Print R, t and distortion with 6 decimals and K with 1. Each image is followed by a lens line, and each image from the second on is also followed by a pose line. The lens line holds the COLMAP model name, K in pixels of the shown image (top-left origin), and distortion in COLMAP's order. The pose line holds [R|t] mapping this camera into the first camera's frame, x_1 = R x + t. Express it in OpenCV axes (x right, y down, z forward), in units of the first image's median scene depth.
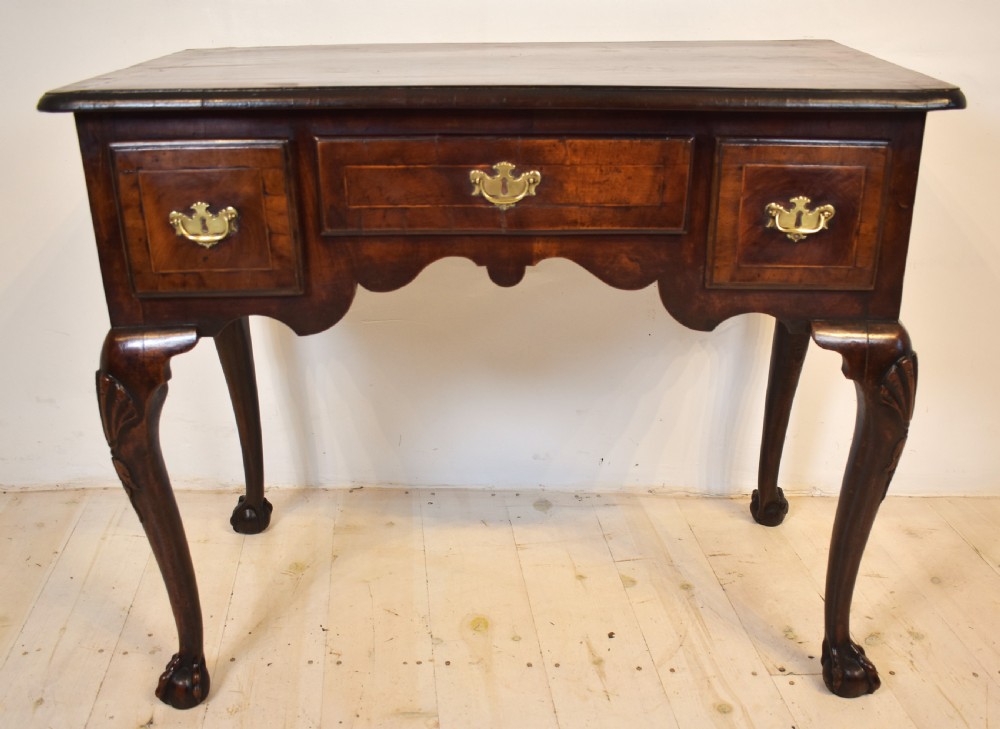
lens RADIAL K [[1037.0, 0, 541.4], [0, 1037.0, 411.3], [0, 0, 1]] dist [-0.086962, -0.012648]
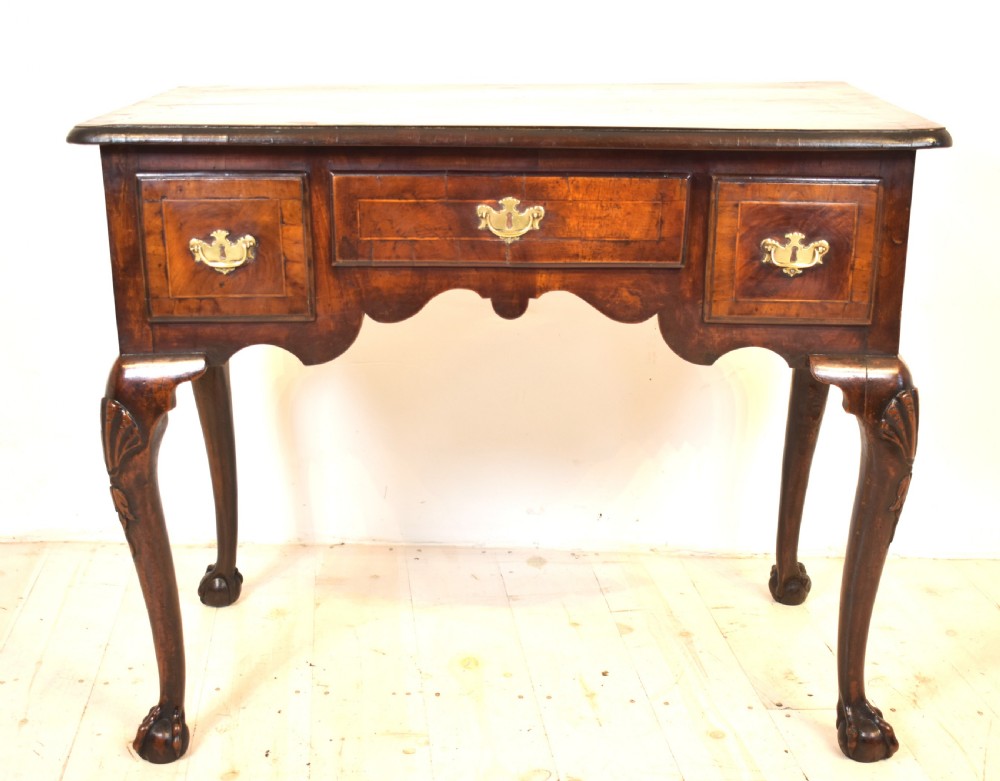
lens RADIAL K [[1429.6, 0, 506.0], [0, 1429.6, 442.3], [0, 0, 1]] dist [-0.067375, -0.031426]
pose [[0.999756, 0.009714, -0.019824, -0.008479], [-0.011492, 0.995726, -0.091634, 0.135542], [0.018849, 0.091839, 0.995595, -0.411501]]
